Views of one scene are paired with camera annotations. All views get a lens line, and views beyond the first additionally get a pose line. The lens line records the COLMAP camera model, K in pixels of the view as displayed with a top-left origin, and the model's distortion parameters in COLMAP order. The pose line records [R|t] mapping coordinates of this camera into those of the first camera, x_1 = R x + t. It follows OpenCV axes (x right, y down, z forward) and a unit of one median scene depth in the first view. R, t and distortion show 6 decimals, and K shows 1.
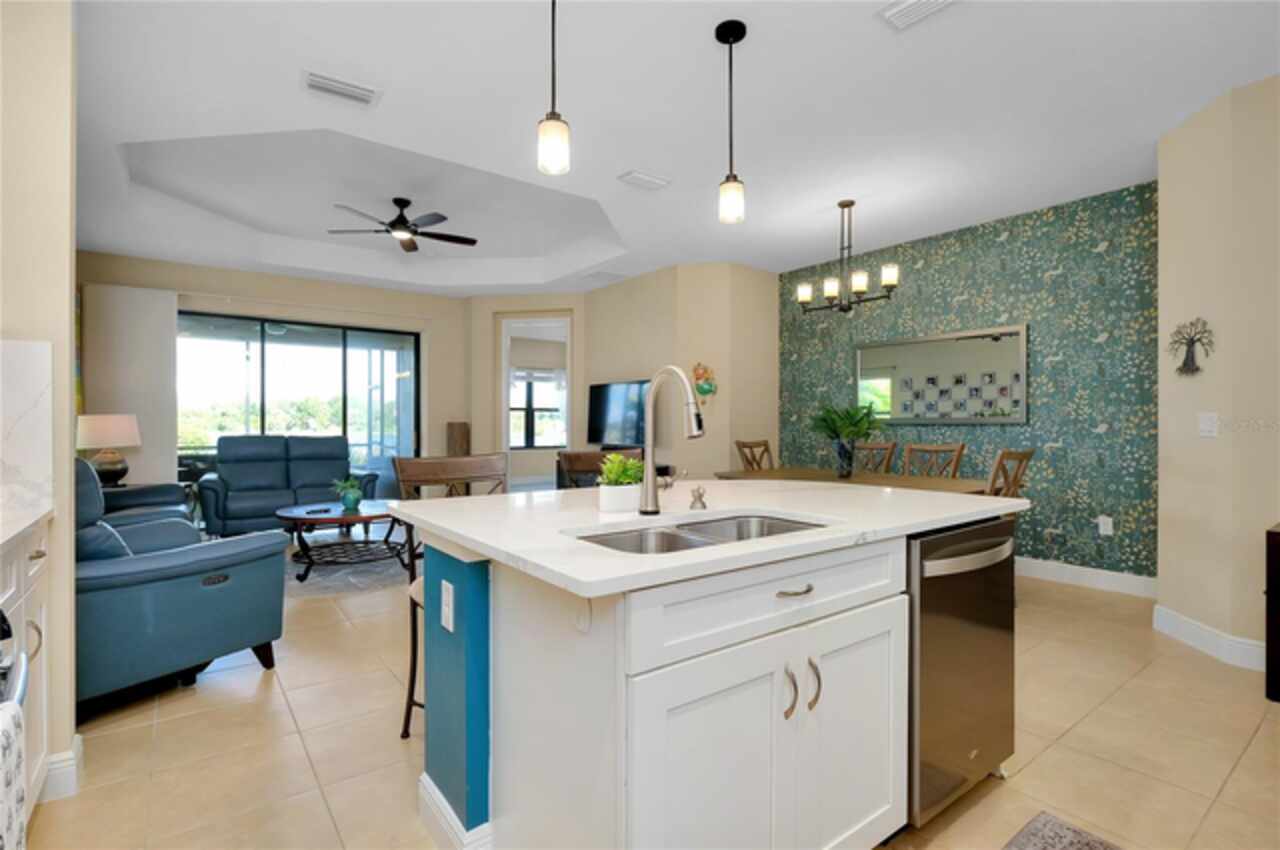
lens RADIAL K [[619.2, 0, 643.8], [0, 619.2, 425.2], [0, 0, 1]] dist [-0.019995, -0.000316]
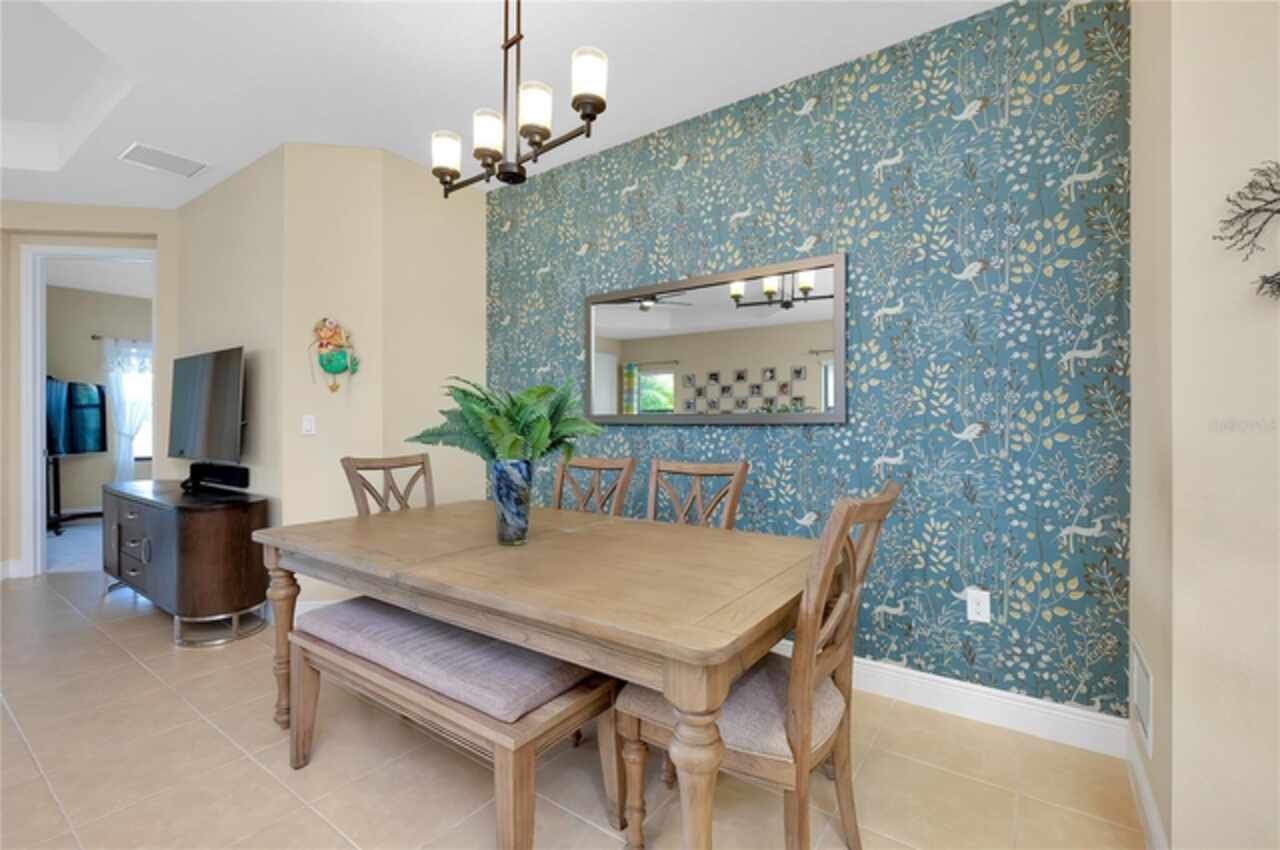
lens RADIAL K [[559.6, 0, 648.6], [0, 559.6, 421.2], [0, 0, 1]] dist [-0.002892, -0.000666]
pose [[0.952627, -0.001023, 0.304139, 0.293395], [0.002405, 0.999988, -0.004170, -0.003318], [-0.304131, 0.004704, 0.952619, 0.568662]]
